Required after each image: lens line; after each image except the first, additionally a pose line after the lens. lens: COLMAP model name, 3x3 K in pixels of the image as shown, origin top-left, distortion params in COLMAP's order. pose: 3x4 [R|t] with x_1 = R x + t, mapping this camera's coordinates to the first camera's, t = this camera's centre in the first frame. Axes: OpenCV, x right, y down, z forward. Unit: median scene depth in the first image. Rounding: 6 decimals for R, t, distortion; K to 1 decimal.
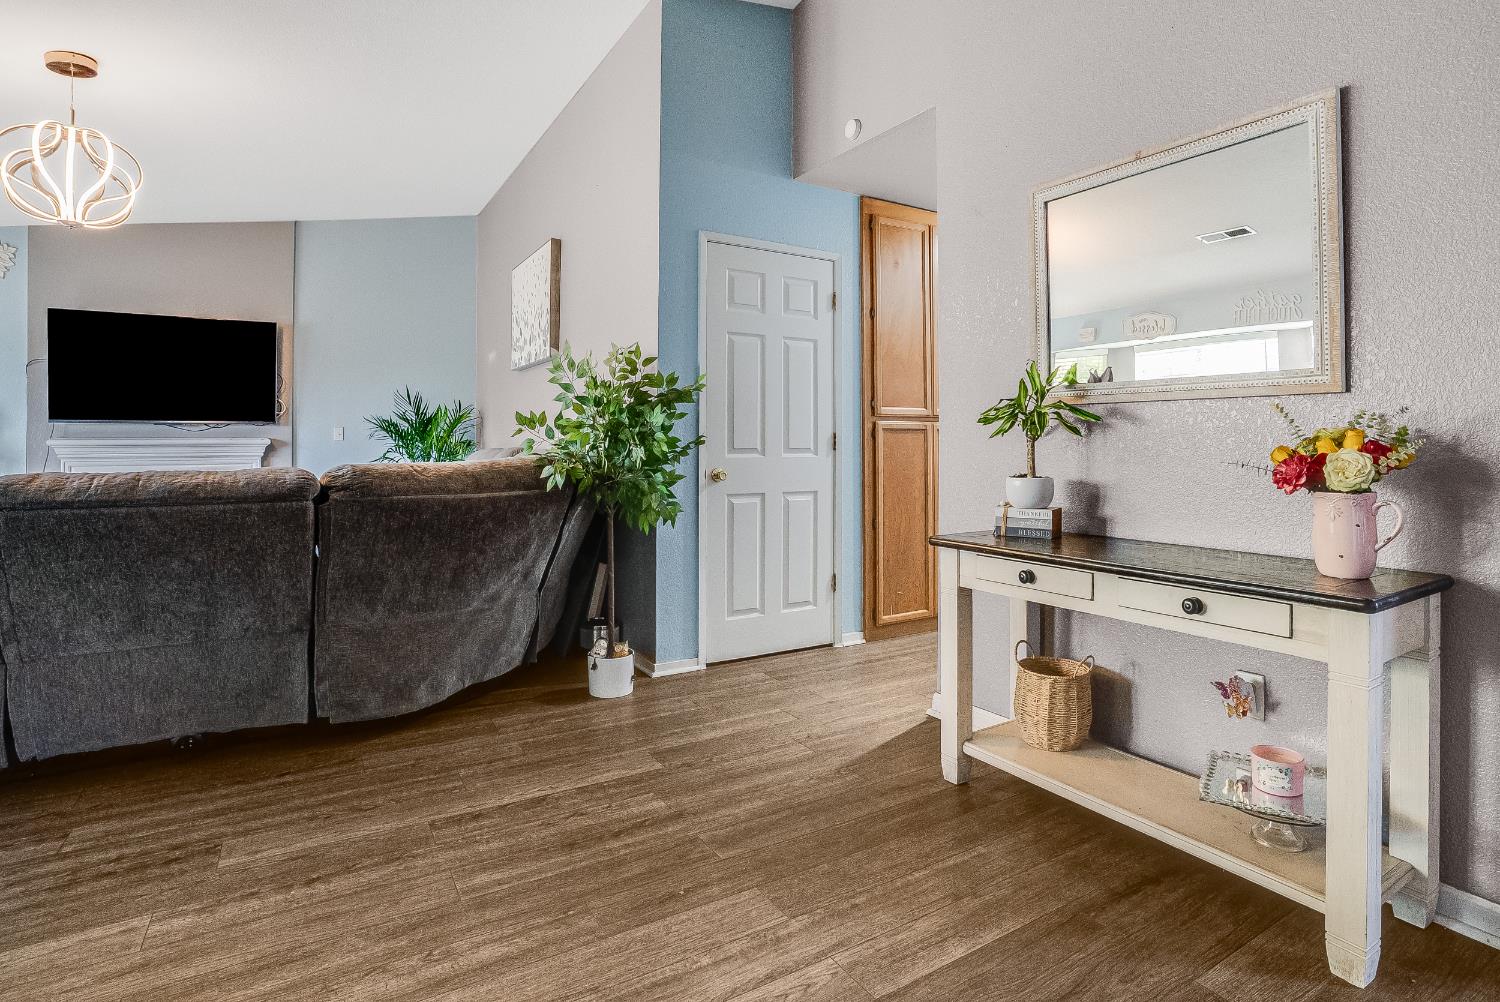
lens RADIAL K [[775.8, 0, 747.0], [0, 775.8, 431.6], [0, 0, 1]] dist [-0.004433, 0.000272]
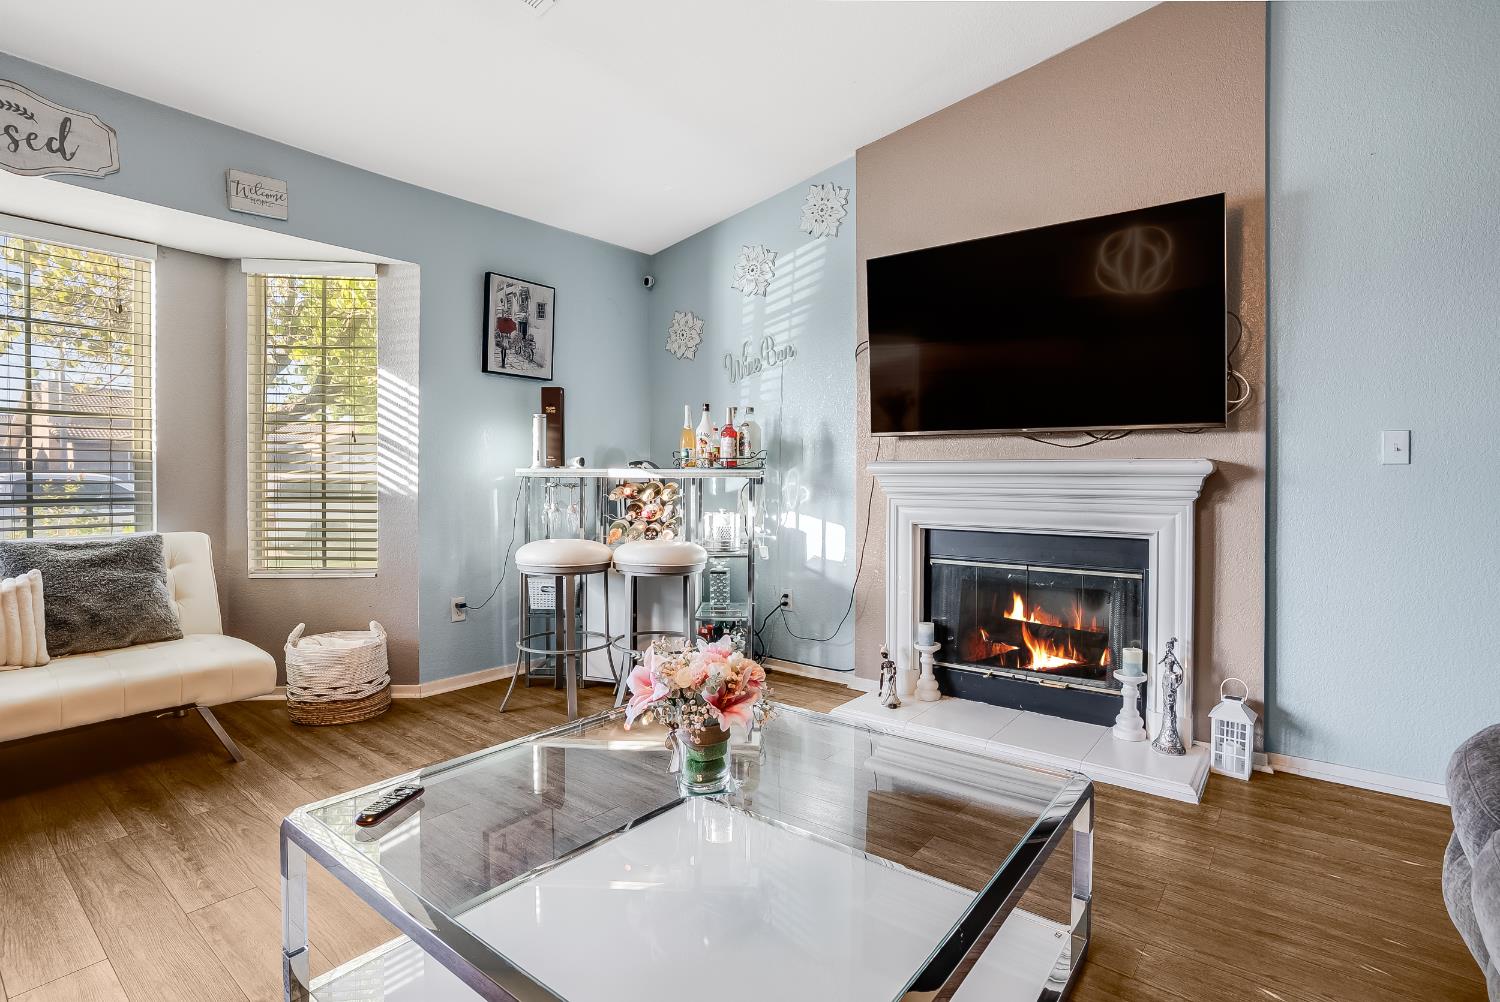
lens RADIAL K [[727.9, 0, 748.4], [0, 727.9, 465.9], [0, 0, 1]] dist [-0.022570, 0.001564]
pose [[0.400048, 0.002326, -0.916491, -0.911923], [0.011224, 0.999909, 0.007437, 0.016169], [0.916425, -0.013262, 0.399986, 1.562983]]
